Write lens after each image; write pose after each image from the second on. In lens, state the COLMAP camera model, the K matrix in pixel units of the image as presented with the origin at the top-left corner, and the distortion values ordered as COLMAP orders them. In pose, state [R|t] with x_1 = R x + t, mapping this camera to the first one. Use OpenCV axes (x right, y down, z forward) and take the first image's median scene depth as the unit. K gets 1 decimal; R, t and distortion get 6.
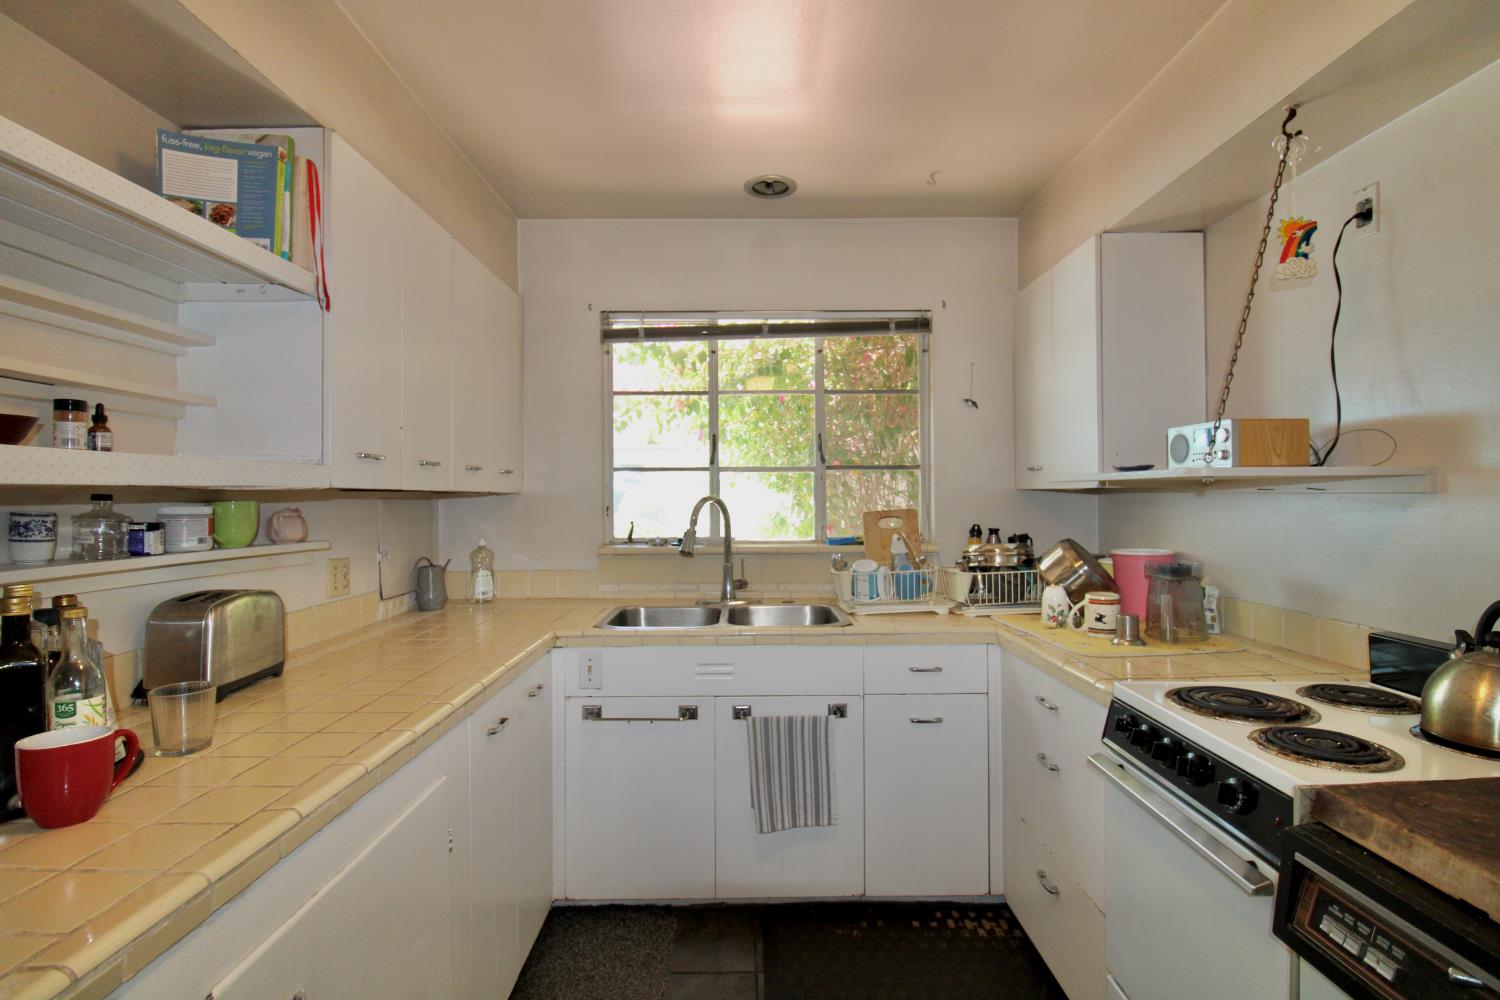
lens RADIAL K [[691.7, 0, 750.0], [0, 691.7, 500.0], [0, 0, 1]] dist [-0.001446, -0.012907]
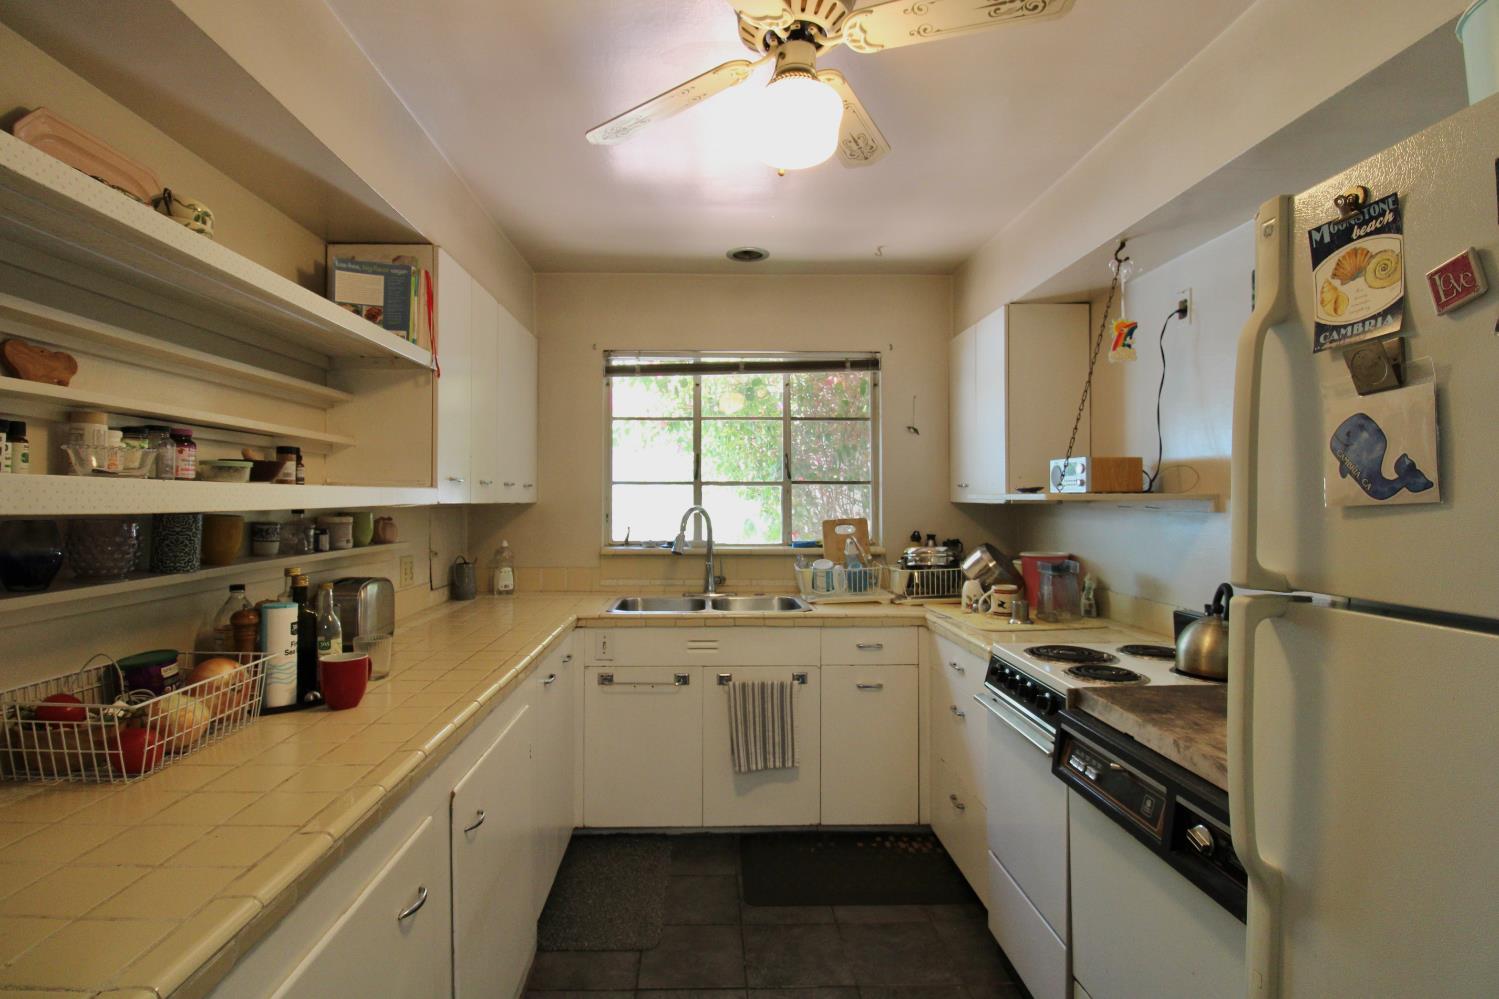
lens RADIAL K [[702.0, 0, 714.7], [0, 702.0, 505.7], [0, 0, 1]] dist [-0.002117, -0.000506]
pose [[0.999984, 0.005499, 0.001529, -0.031818], [-0.005504, 0.999978, 0.003571, -0.014218], [-0.001509, -0.003579, 0.999992, -0.272416]]
